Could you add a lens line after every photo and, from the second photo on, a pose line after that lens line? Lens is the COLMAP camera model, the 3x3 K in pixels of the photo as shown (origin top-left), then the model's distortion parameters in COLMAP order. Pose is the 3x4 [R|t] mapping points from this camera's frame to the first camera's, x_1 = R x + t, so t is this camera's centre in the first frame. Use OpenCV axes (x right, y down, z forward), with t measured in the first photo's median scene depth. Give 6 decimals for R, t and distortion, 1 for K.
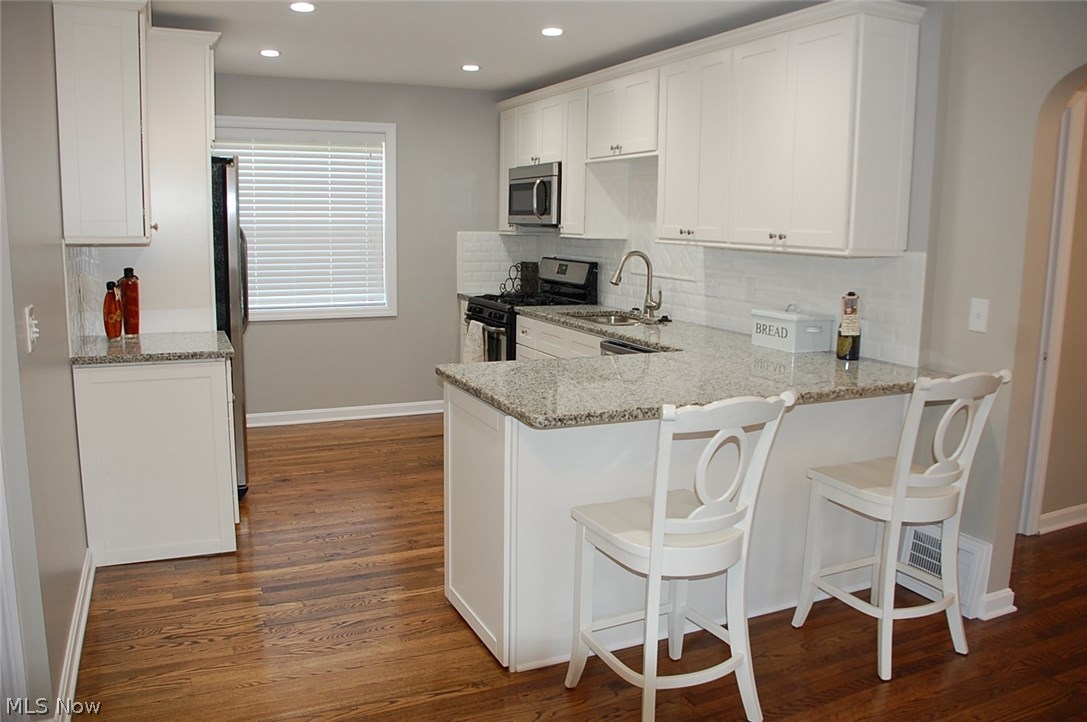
lens RADIAL K [[850.5, 0, 543.5], [0, 850.5, 361.0], [0, 0, 1]] dist [-0.156010, 0.096942]
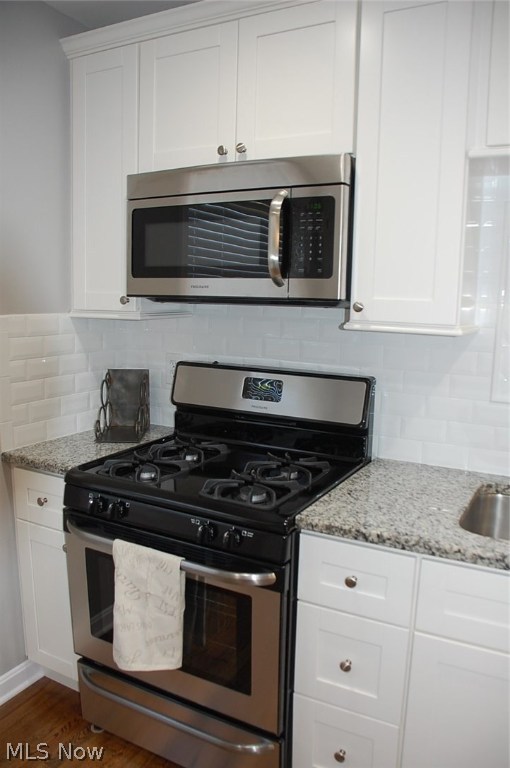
lens RADIAL K [[600.9, 0, 255.0], [0, 600.9, 384.0], [0, 0, 1]] dist [-0.156010, 0.096942]
pose [[0.800360, -0.078195, 0.594398, -0.209438], [0.084179, 0.996293, 0.017718, -0.132289], [-0.593580, 0.035855, 0.803976, 0.811793]]
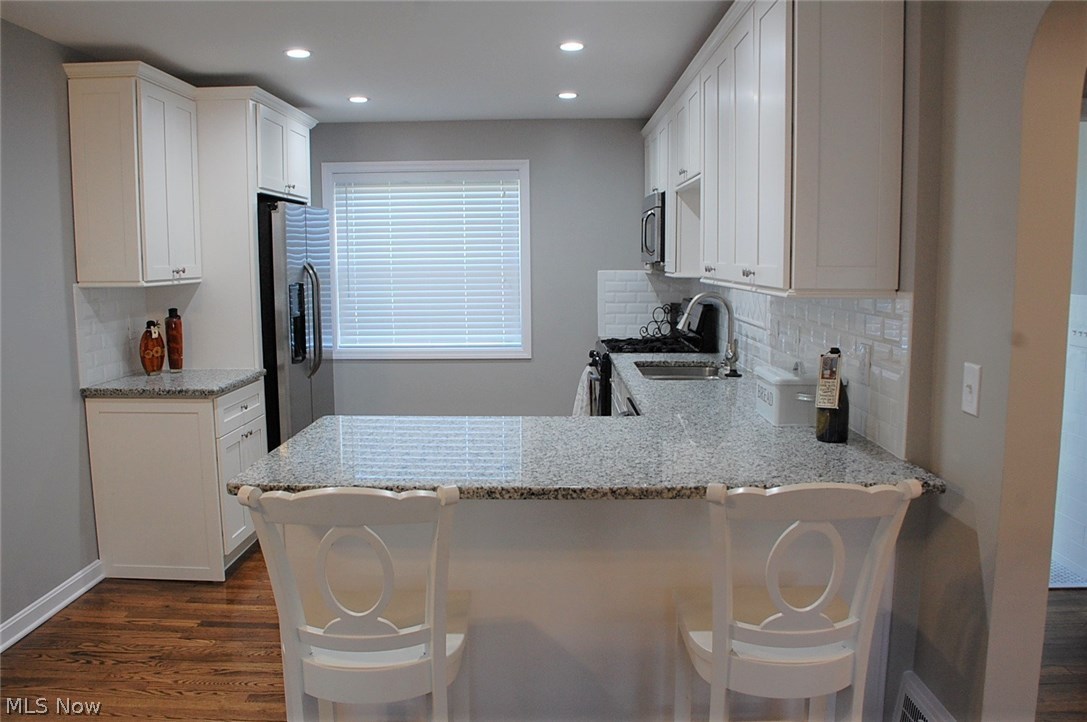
lens RADIAL K [[850.5, 0, 543.5], [0, 850.5, 361.0], [0, 0, 1]] dist [-0.156010, 0.096942]
pose [[0.903700, 0.031502, -0.427005, 0.297103], [-0.049967, 0.998235, -0.032104, -0.023369], [0.425240, 0.050349, 0.903679, 0.154748]]
